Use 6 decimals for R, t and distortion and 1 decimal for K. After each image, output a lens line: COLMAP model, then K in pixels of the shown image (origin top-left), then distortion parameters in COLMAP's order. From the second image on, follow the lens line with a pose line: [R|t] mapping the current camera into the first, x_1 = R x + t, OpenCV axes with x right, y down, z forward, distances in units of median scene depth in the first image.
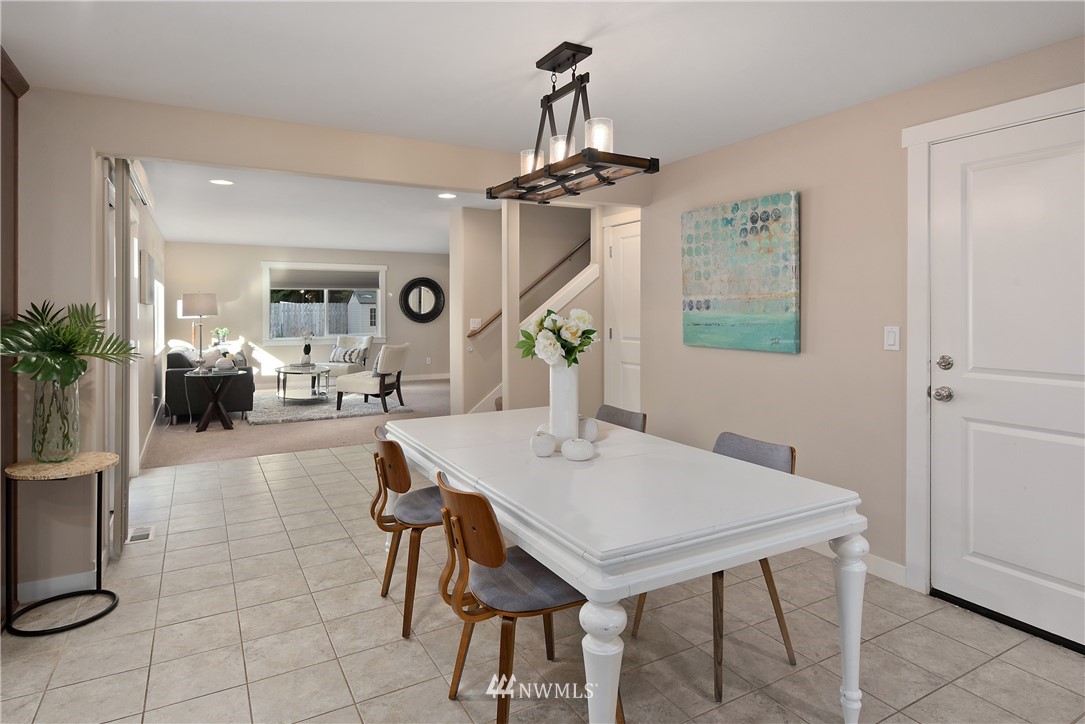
lens RADIAL K [[586.8, 0, 538.2], [0, 586.8, 307.3], [0, 0, 1]] dist [0.009856, -0.004133]
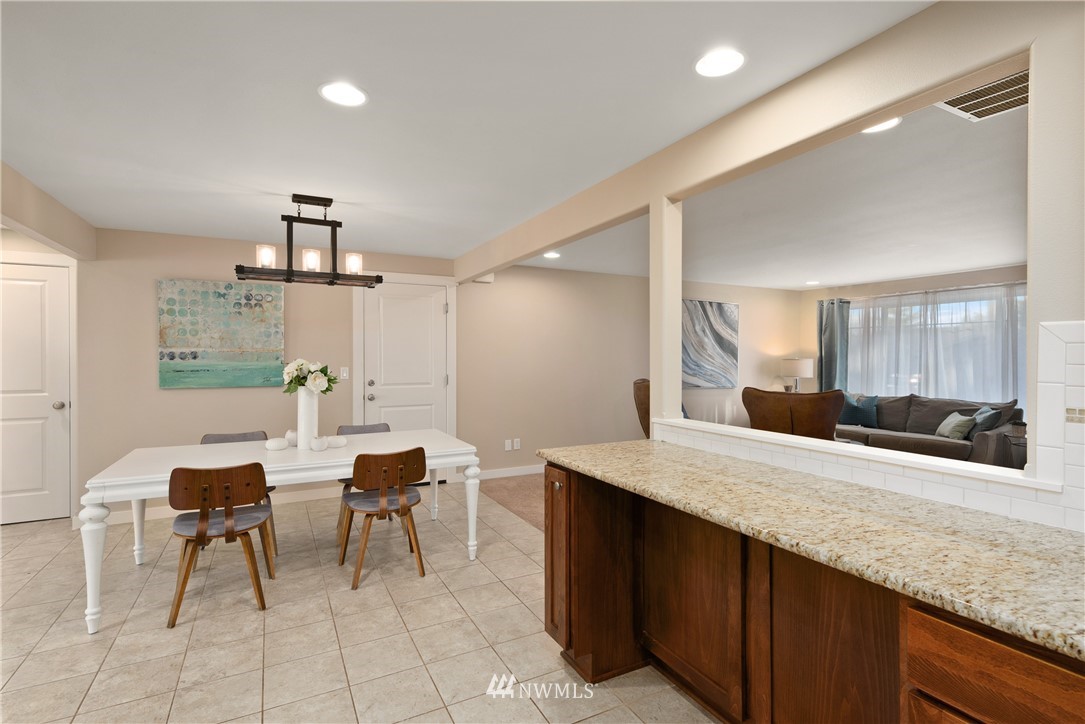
lens RADIAL K [[507.9, 0, 546.9], [0, 507.9, 355.8], [0, 0, 1]] dist [-0.005845, -0.004599]
pose [[0.012333, 0.005480, 0.999909, -0.848952], [-0.000842, 0.999985, -0.005470, 0.001606], [-0.999924, -0.000775, 0.012337, 0.225004]]
